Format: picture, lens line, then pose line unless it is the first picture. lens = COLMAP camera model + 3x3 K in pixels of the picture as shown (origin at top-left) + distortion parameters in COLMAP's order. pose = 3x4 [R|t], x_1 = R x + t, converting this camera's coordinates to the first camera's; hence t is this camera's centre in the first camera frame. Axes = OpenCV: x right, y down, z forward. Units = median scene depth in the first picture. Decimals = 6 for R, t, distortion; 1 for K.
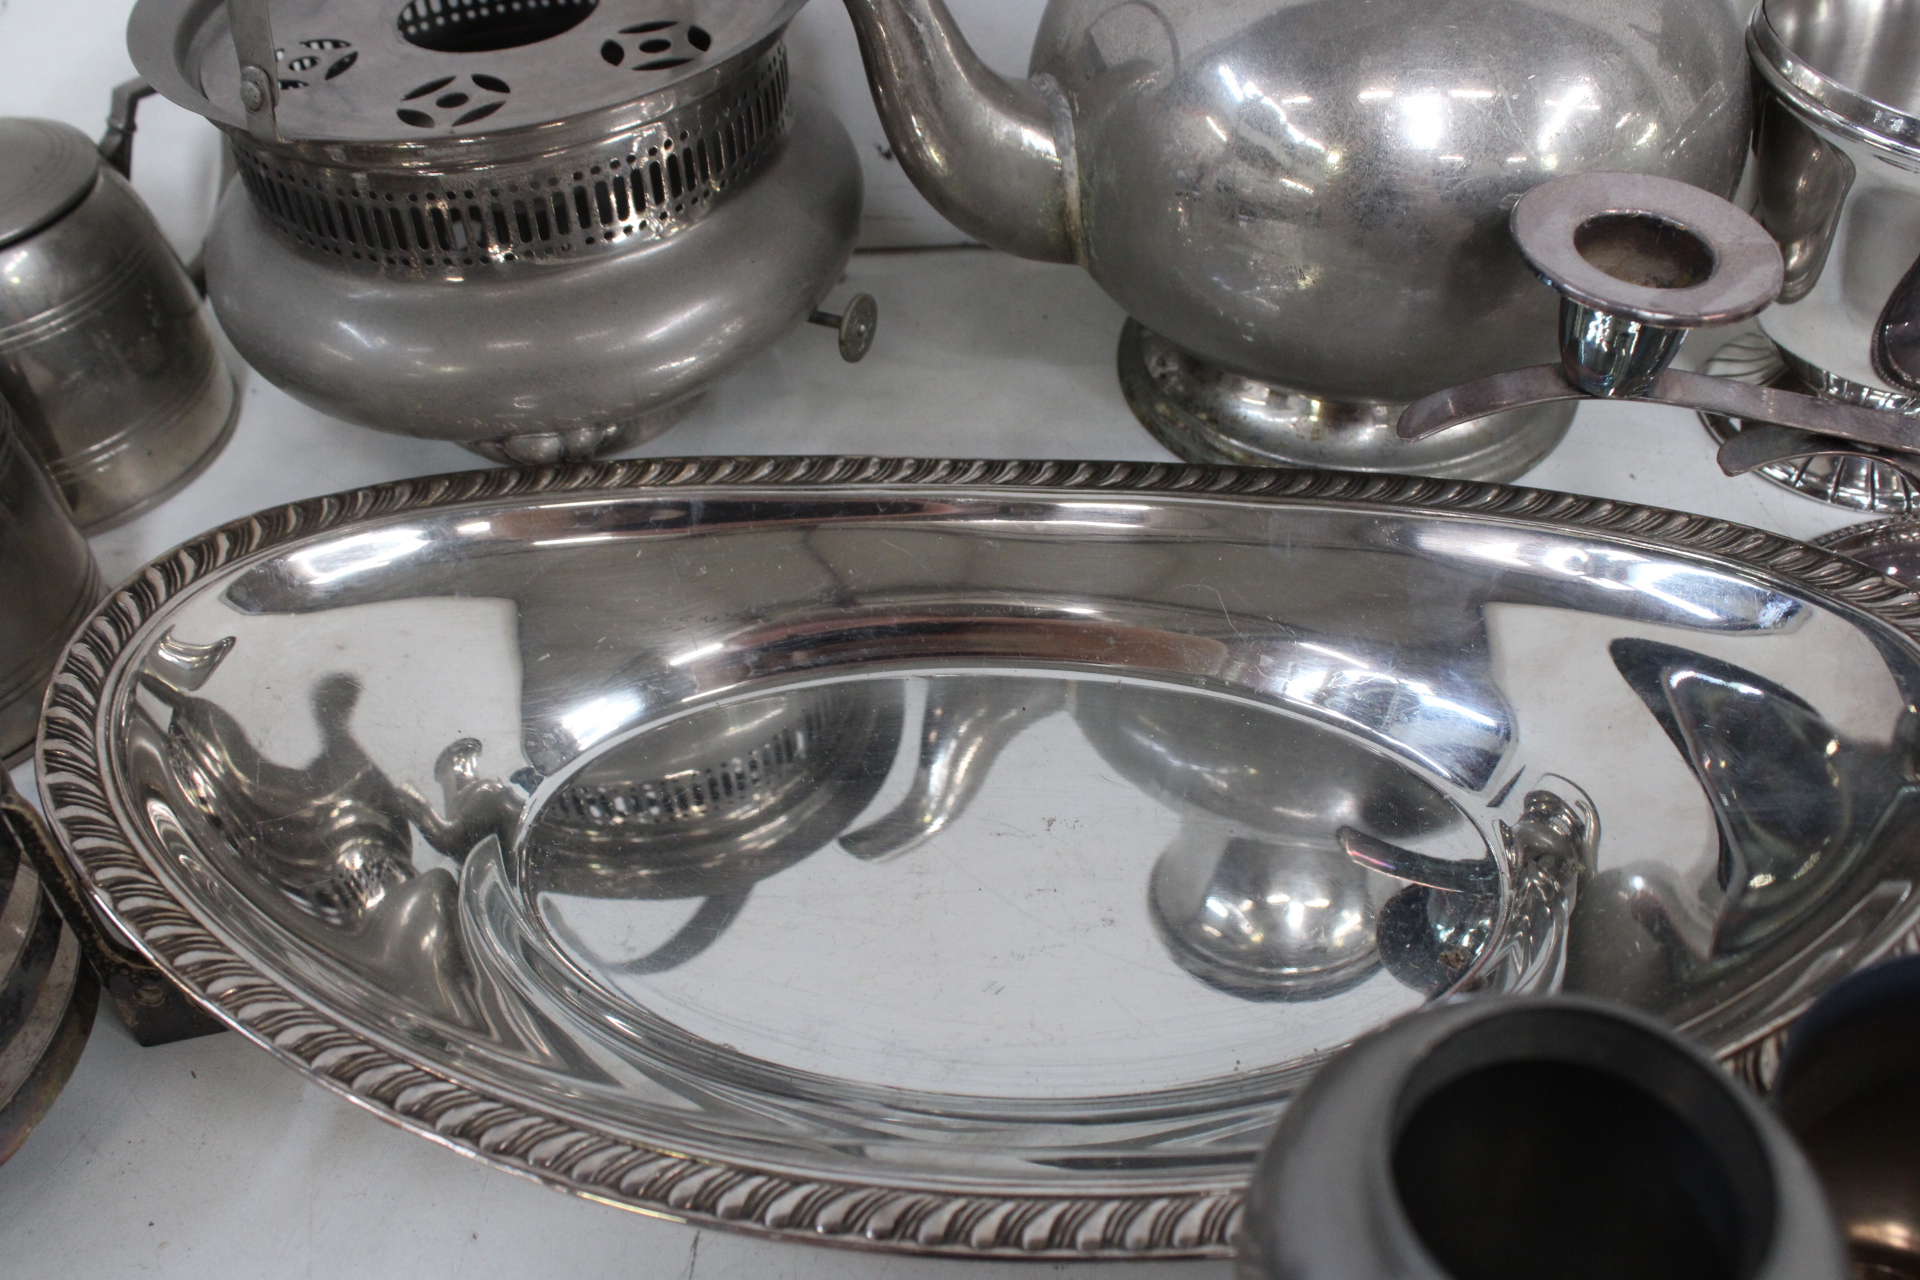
lens RADIAL K [[1831.1, 0, 947.4], [0, 1831.1, 690.1], [0, 0, 1]] dist [-0.069528, 0.000000]
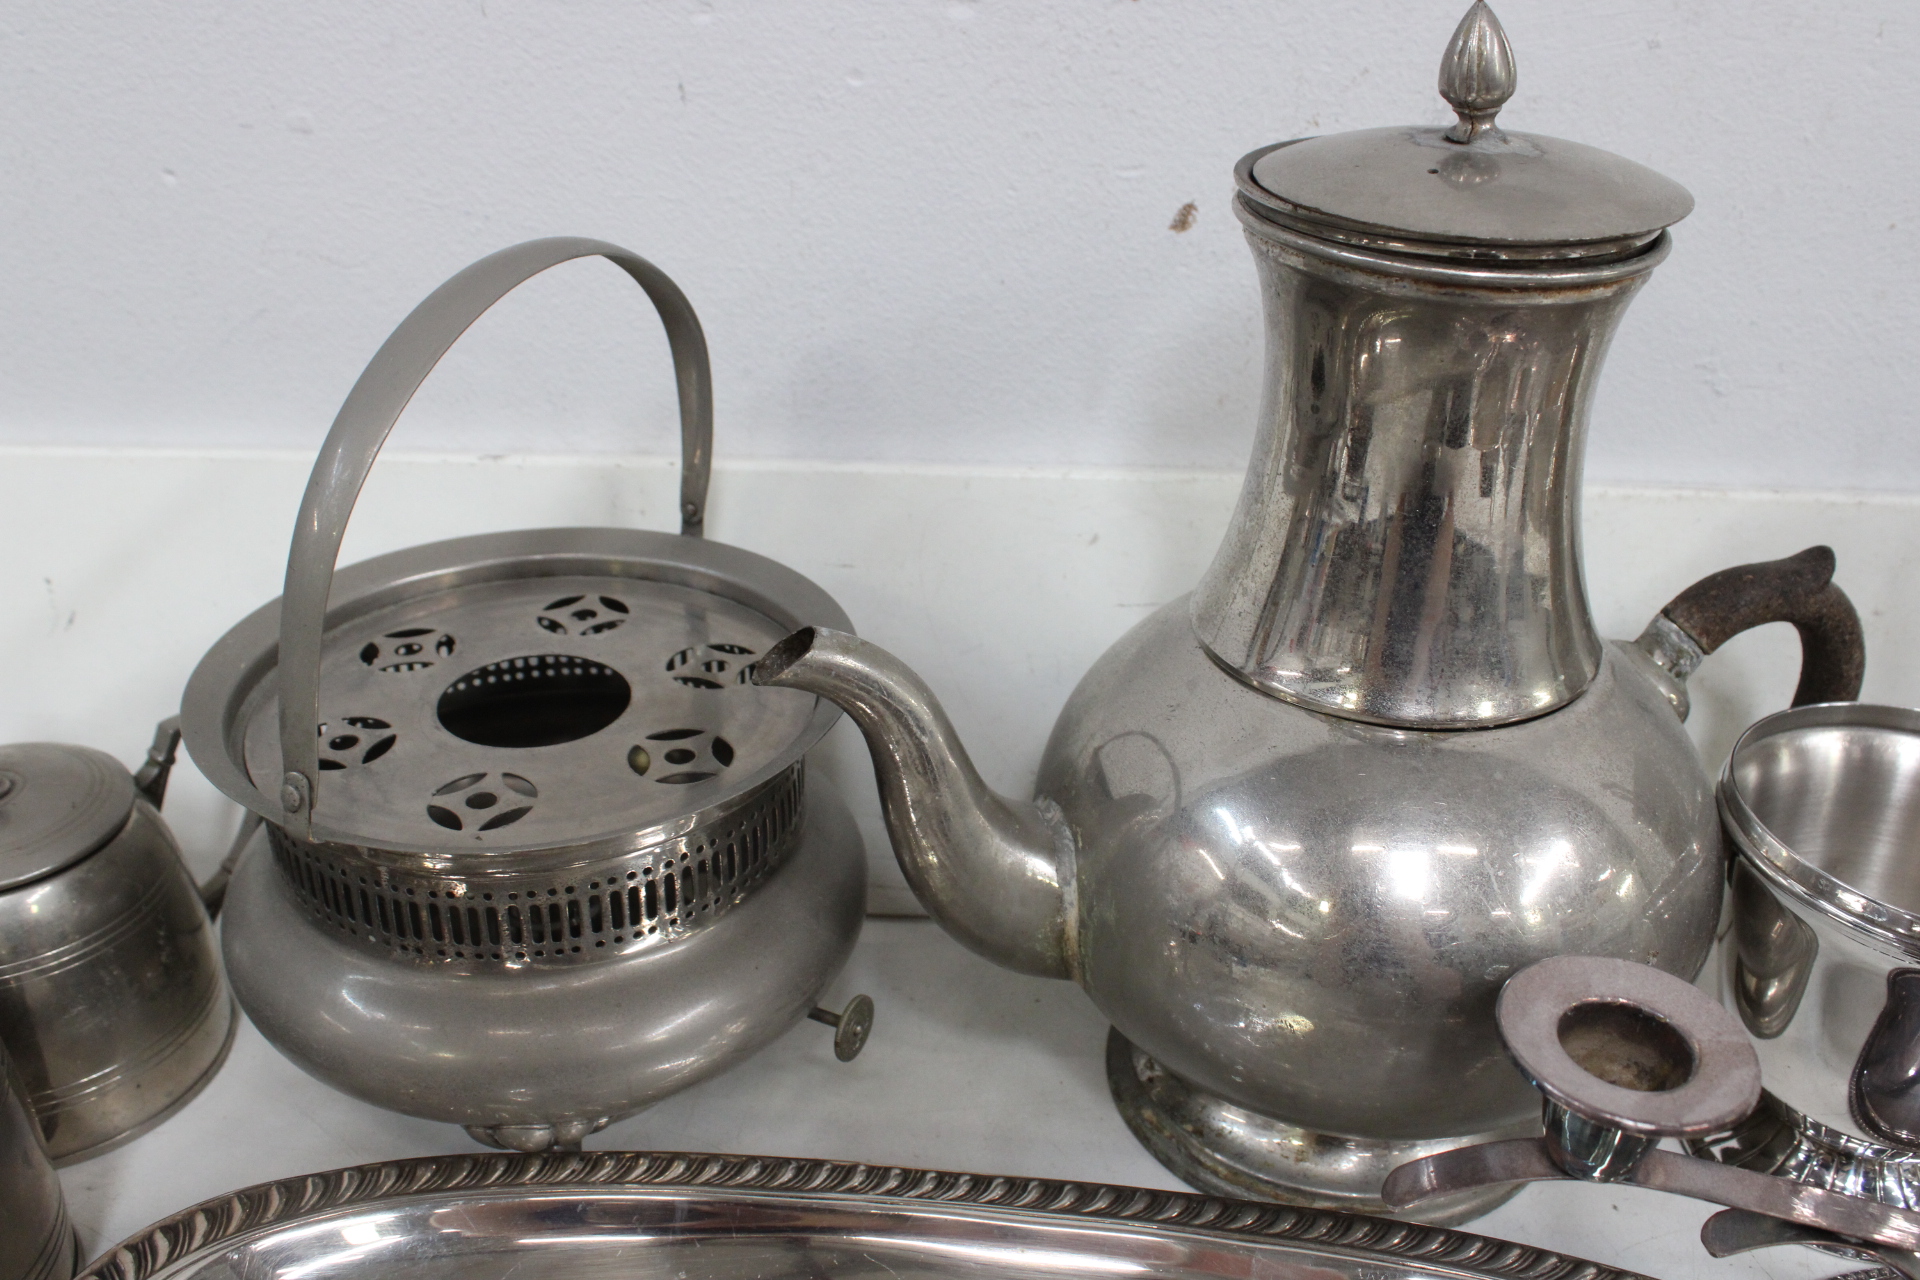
lens RADIAL K [[1831.1, 0, 945.8], [0, 1831.1, 715.6], [0, 0, 1]] dist [-0.069528, 0.000000]
pose [[0.997892, 0.064883, 0.001624, -0.011668], [-0.062218, 0.963439, -0.260603, -0.110016], [-0.018473, 0.259953, 0.965445, -0.030133]]
